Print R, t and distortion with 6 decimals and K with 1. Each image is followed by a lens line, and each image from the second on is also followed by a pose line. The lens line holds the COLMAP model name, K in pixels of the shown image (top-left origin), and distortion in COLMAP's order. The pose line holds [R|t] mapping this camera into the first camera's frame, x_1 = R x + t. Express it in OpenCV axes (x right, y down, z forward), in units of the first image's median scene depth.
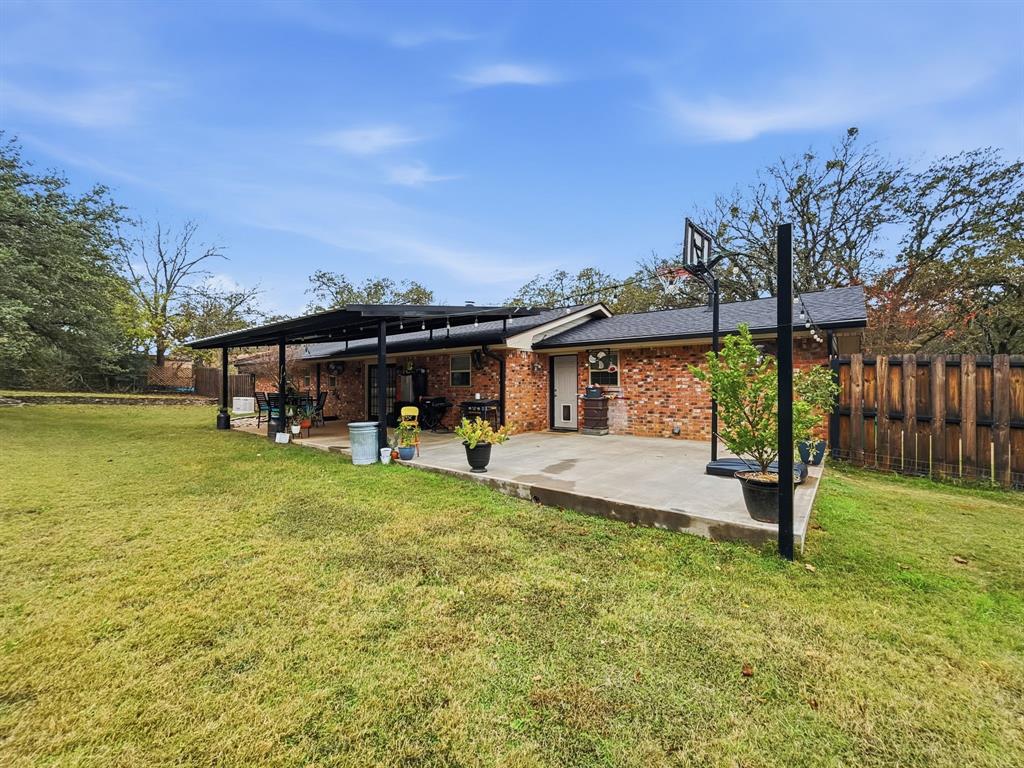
lens RADIAL K [[409.4, 0, 512.0], [0, 409.4, 384.0], [0, 0, 1]] dist [-0.002871, -0.000306]
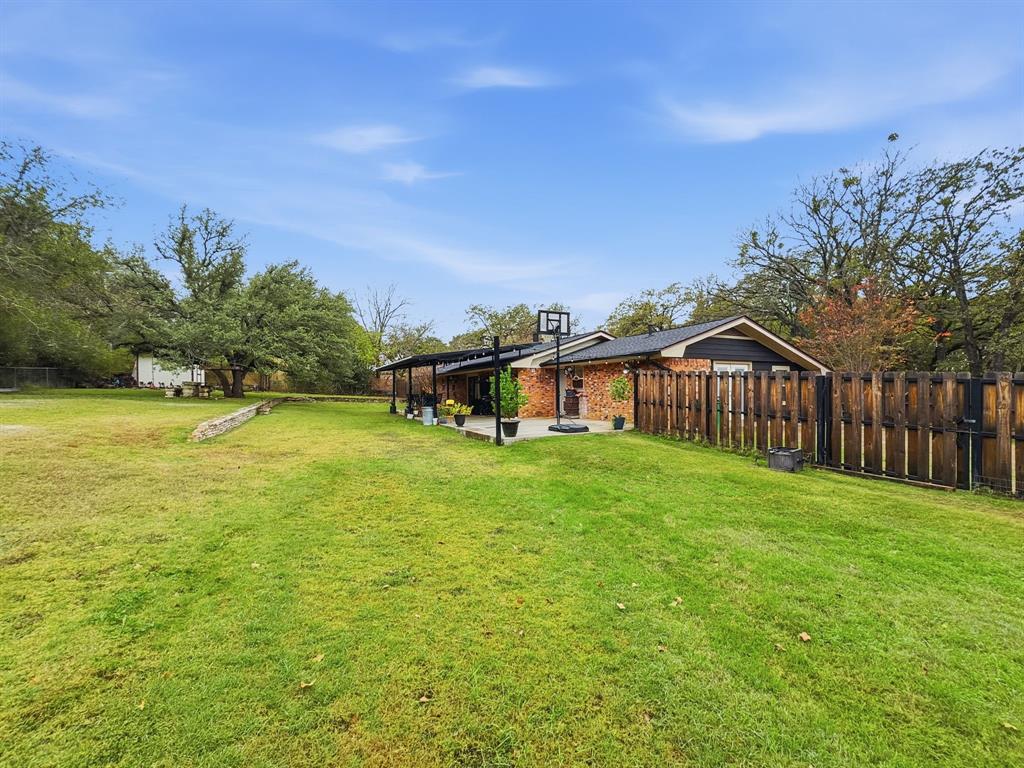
lens RADIAL K [[404.4, 0, 515.1], [0, 404.4, 390.6], [0, 0, 1]] dist [0.000533, -0.000158]
pose [[0.914376, -0.007939, -0.404787, 0.642971], [0.011266, 0.999919, 0.005837, 0.001000], [0.404708, -0.009898, 0.914392, -0.540375]]
